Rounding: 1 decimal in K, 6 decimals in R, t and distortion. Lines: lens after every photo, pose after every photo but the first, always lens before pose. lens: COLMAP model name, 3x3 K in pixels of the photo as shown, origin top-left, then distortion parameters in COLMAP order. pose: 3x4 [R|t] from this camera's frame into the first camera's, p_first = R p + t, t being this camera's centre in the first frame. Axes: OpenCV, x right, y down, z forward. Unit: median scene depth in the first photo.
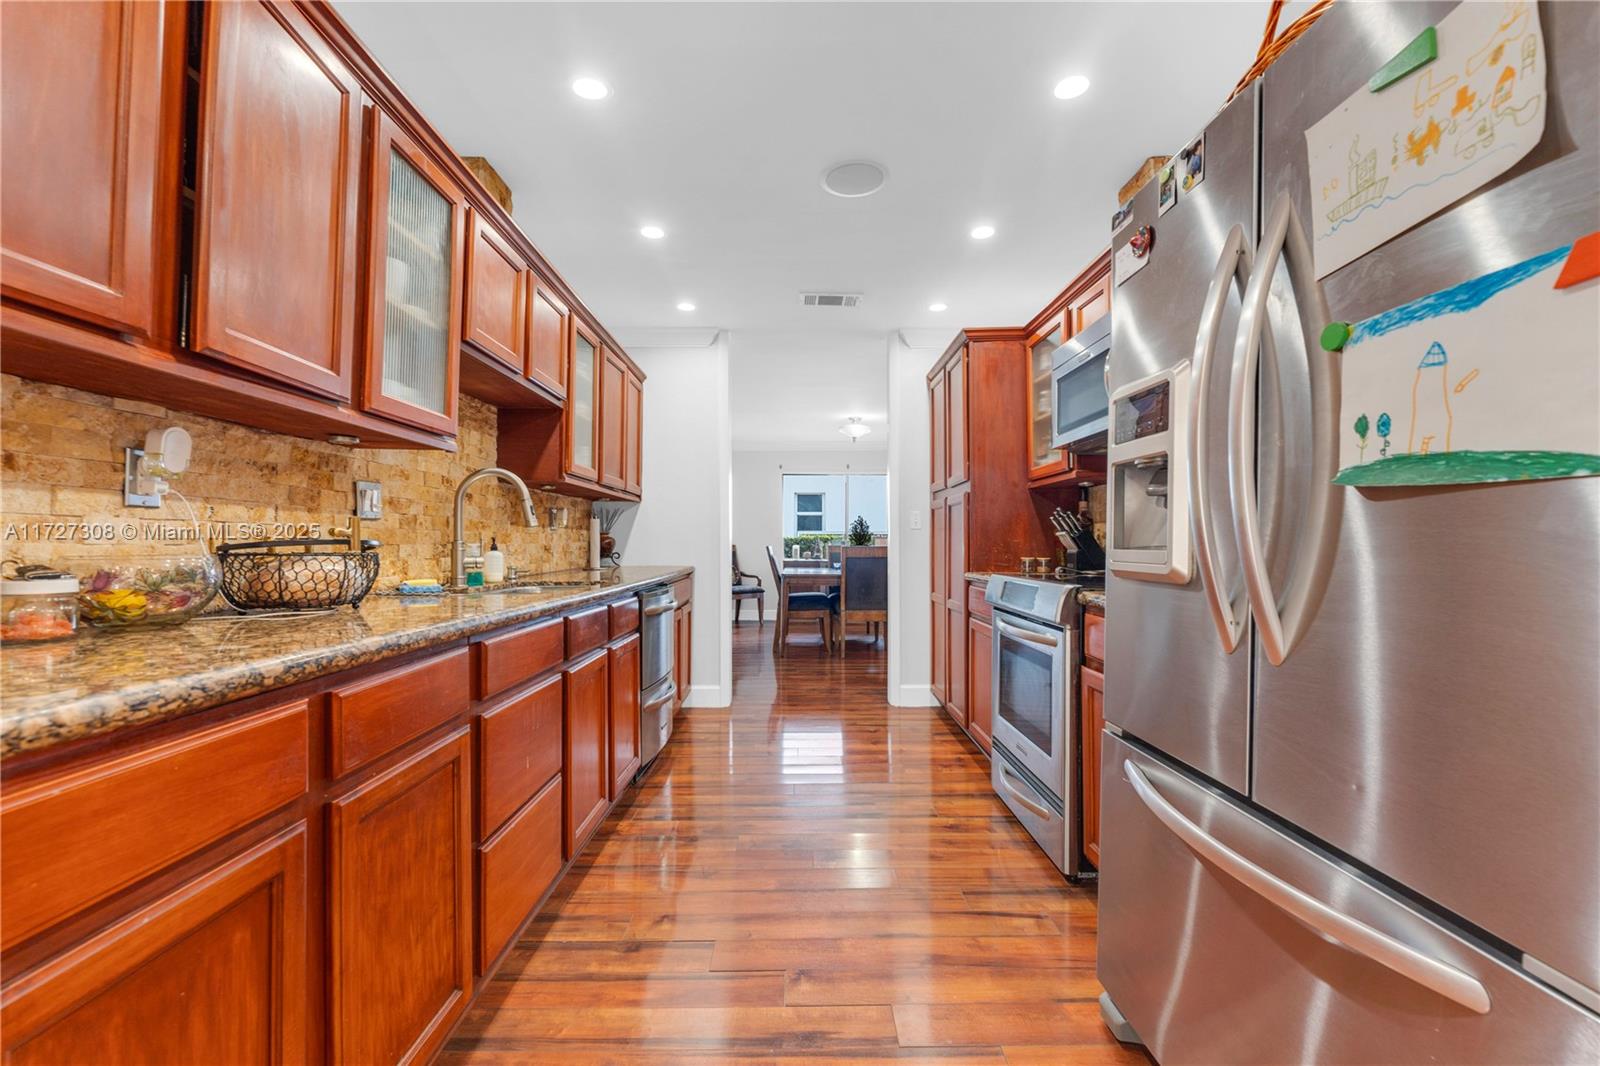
lens RADIAL K [[660.2, 0, 807.4], [0, 660.2, 535.3], [0, 0, 1]] dist [-0.006554, 0.000356]
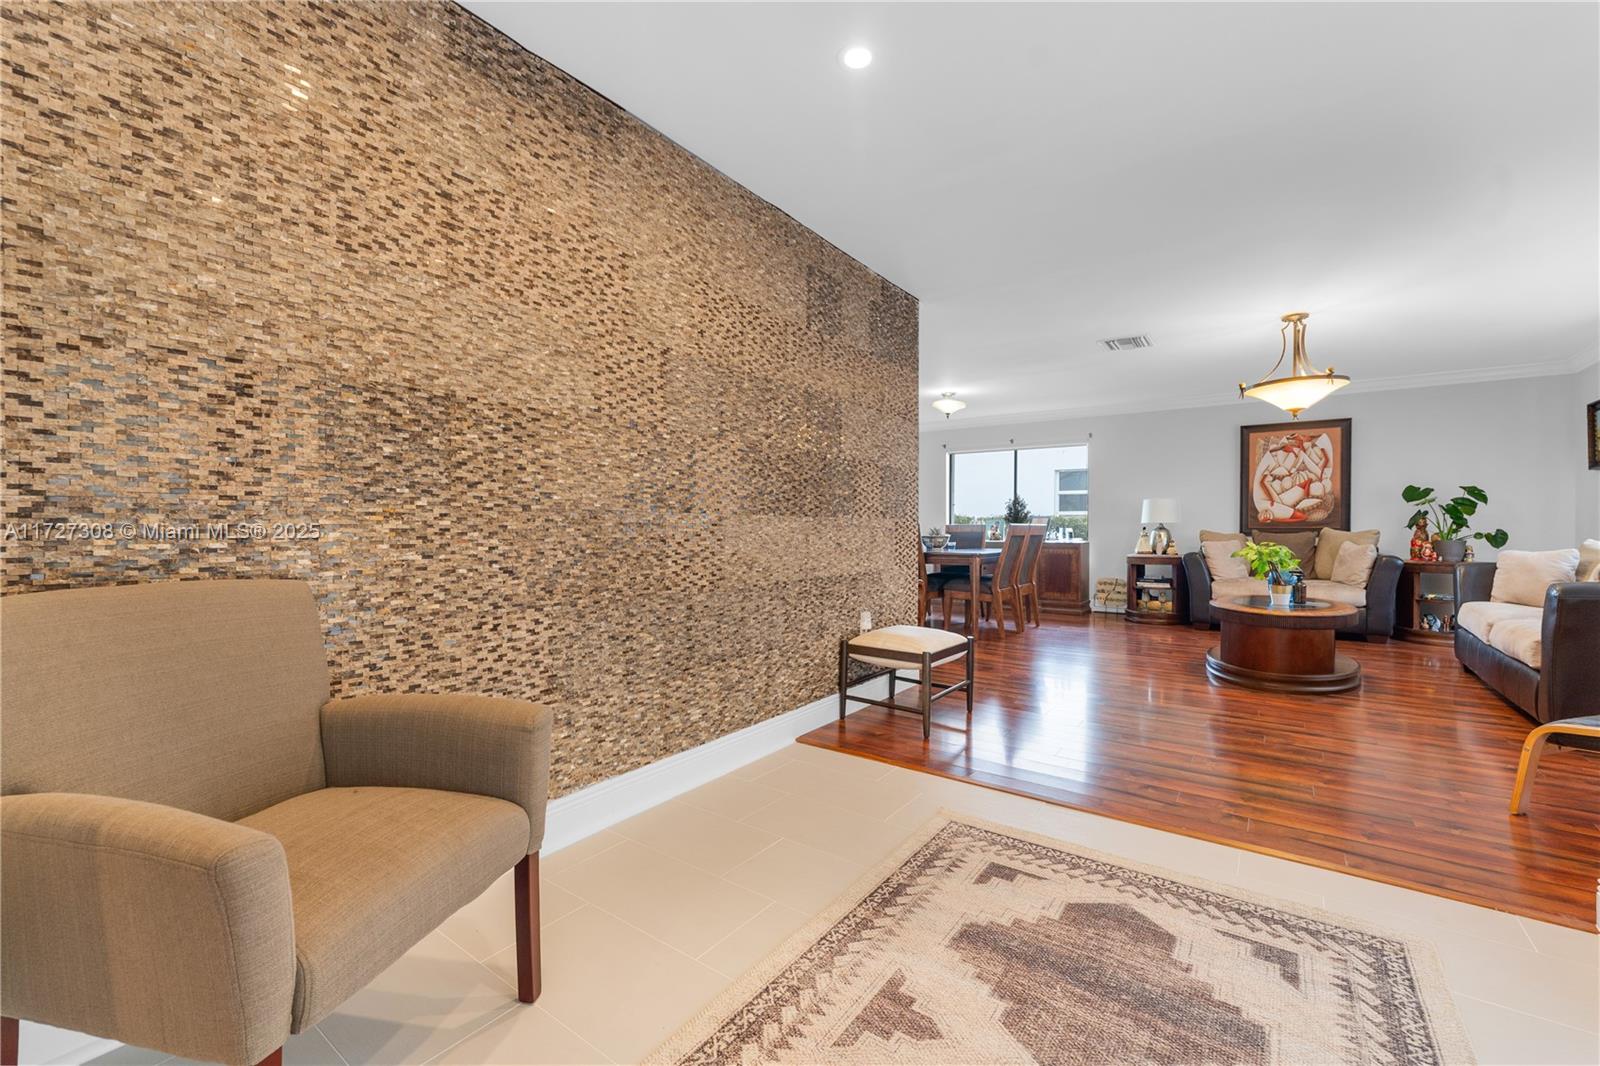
lens RADIAL K [[660.2, 0, 805.6], [0, 660.2, 531.0], [0, 0, 1]] dist [-0.006554, 0.000356]
pose [[0.800247, 0.008054, -0.599616, 1.722086], [0.002844, 0.999848, 0.017226, 0.033766], [0.599664, -0.015490, 0.800102, 0.306764]]
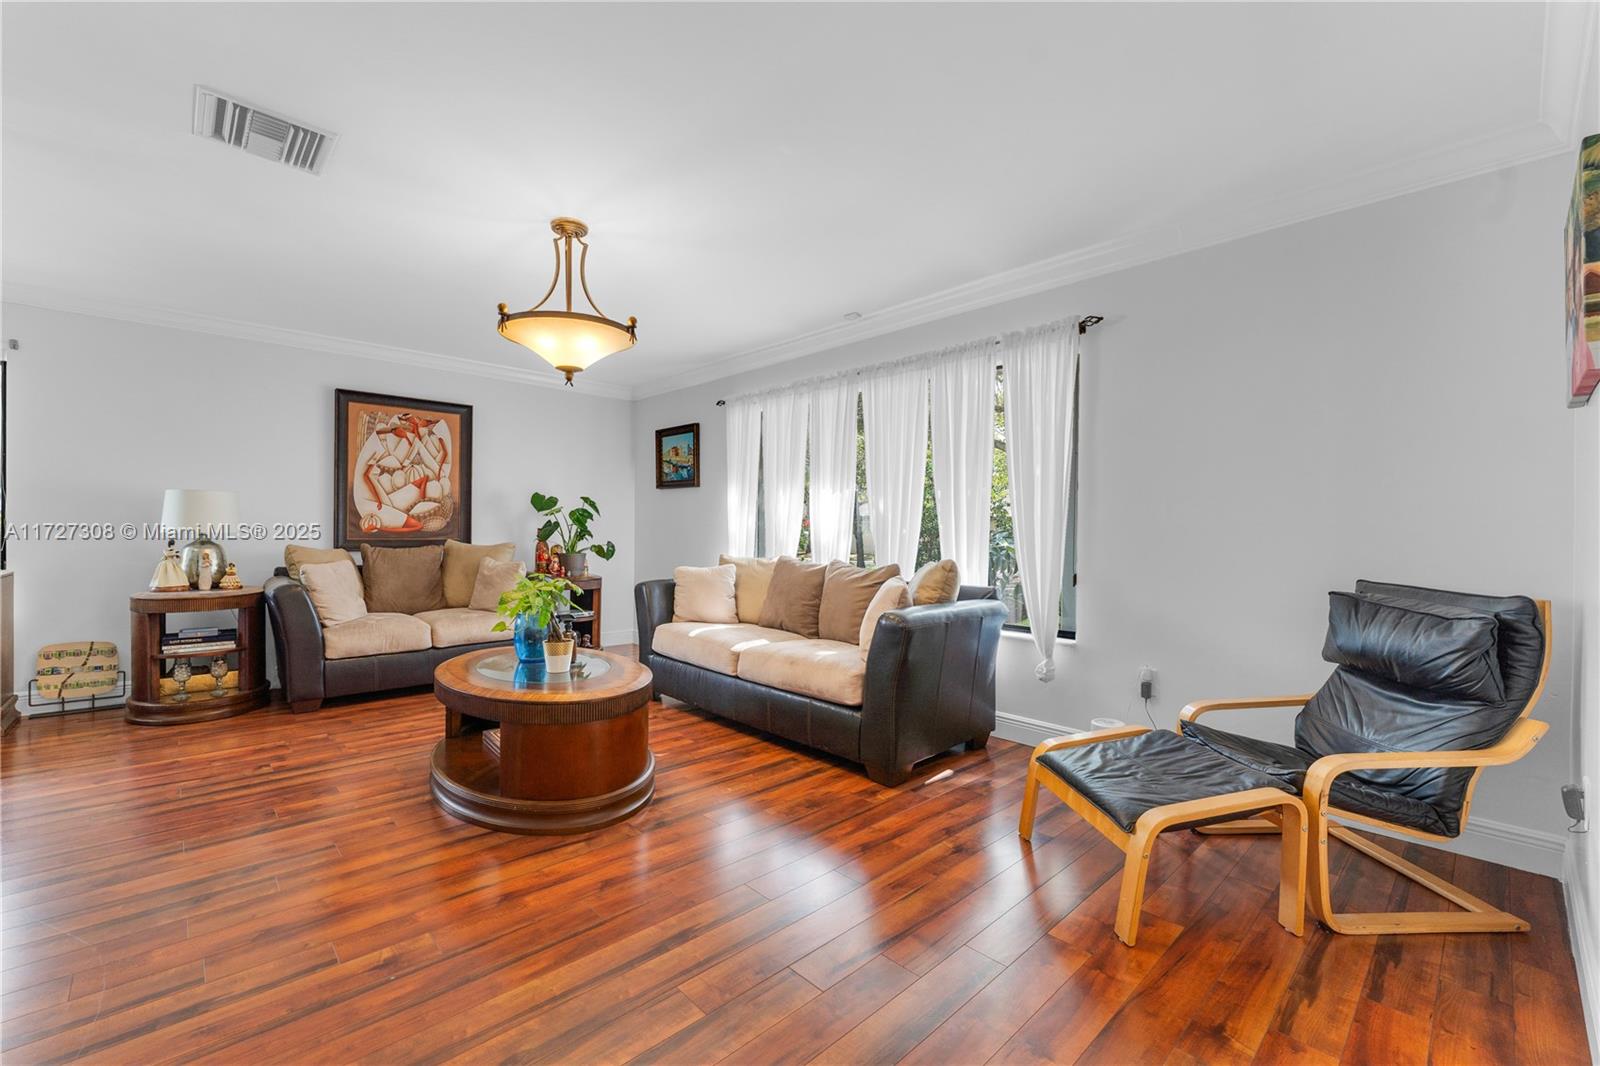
lens RADIAL K [[660.2, 0, 794.0], [0, 660.2, 533.8], [0, 0, 1]] dist [-0.006554, 0.000356]
pose [[0.737769, 0.007369, 0.675013, 1.112825], [-0.019197, 0.999765, 0.010068, 0.007362], [-0.674780, -0.020386, 0.737737, 1.608538]]
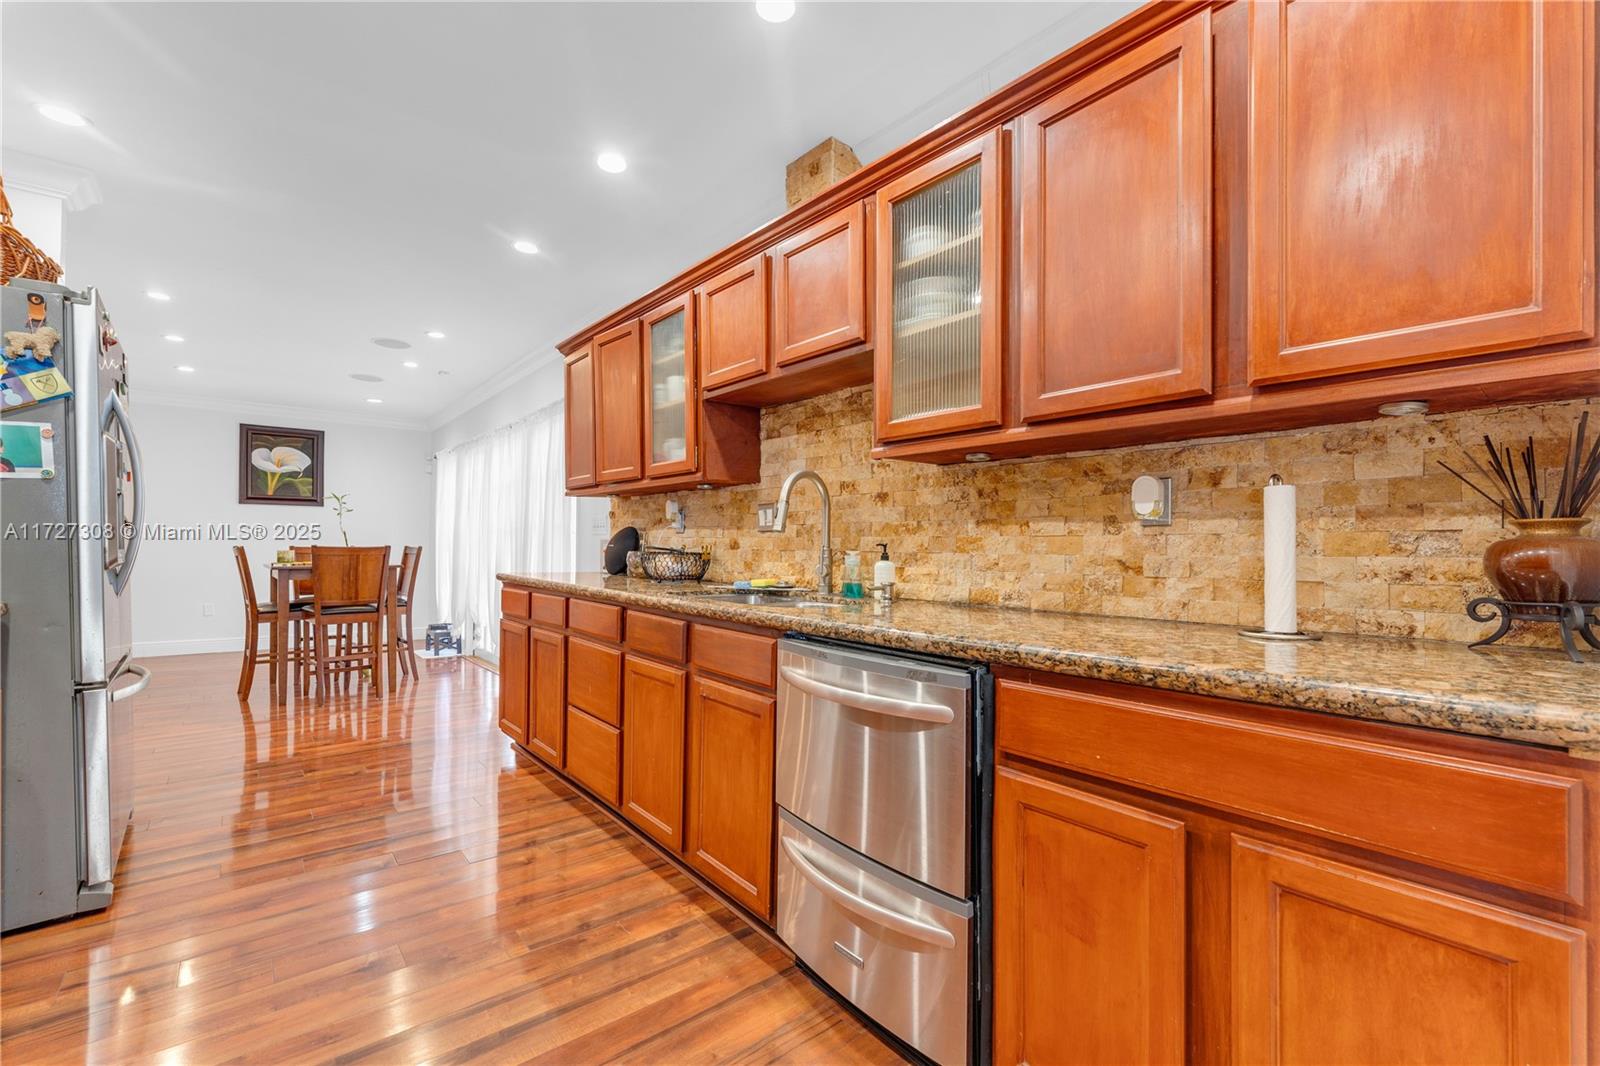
lens RADIAL K [[677.3, 0, 802.5], [0, 677.3, 546.1], [0, 0, 1]] dist [-0.001085, -0.001121]
pose [[-0.777719, -0.004667, -0.628594, 0.156120], [-0.000270, 0.999975, -0.007090, 0.015490], [0.628612, -0.005344, -0.777701, 2.080302]]
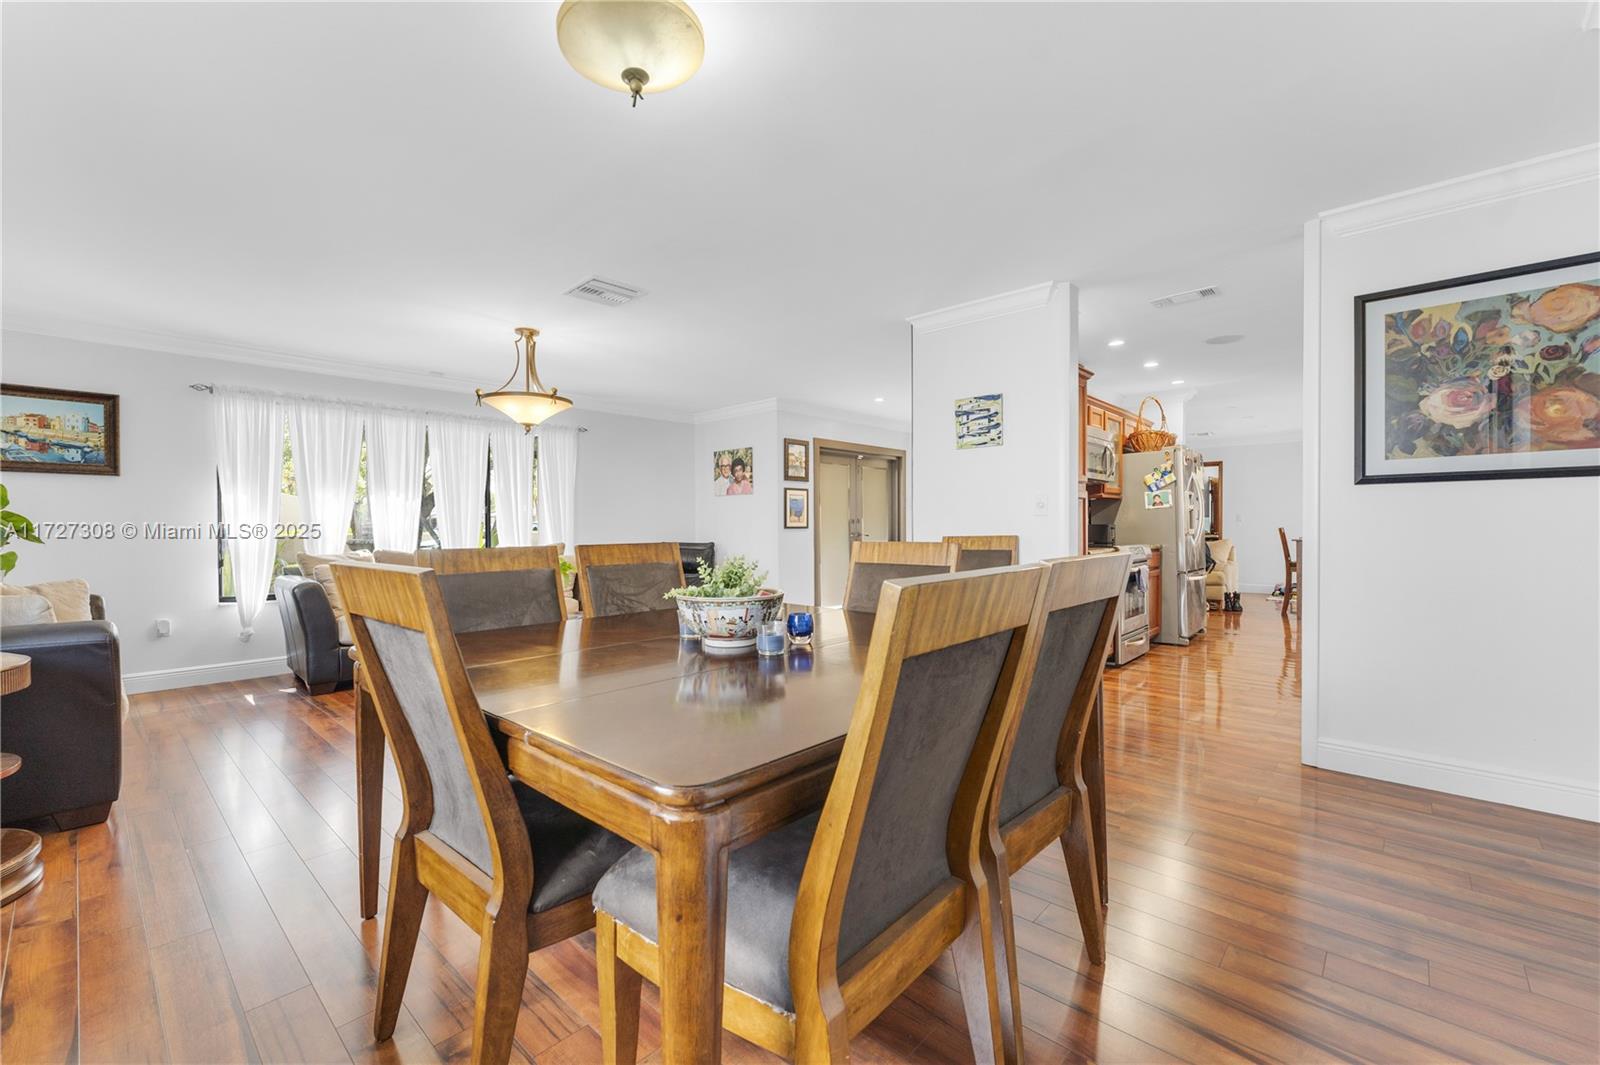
lens RADIAL K [[660.2, 0, 804.9], [0, 660.2, 533.2], [0, 0, 1]] dist [-0.006554, 0.000356]
pose [[-0.726061, -0.001295, 0.687629, -0.436782], [-0.000818, 0.999999, 0.001020, 0.029703], [-0.687630, 0.000178, -0.726061, 3.906833]]
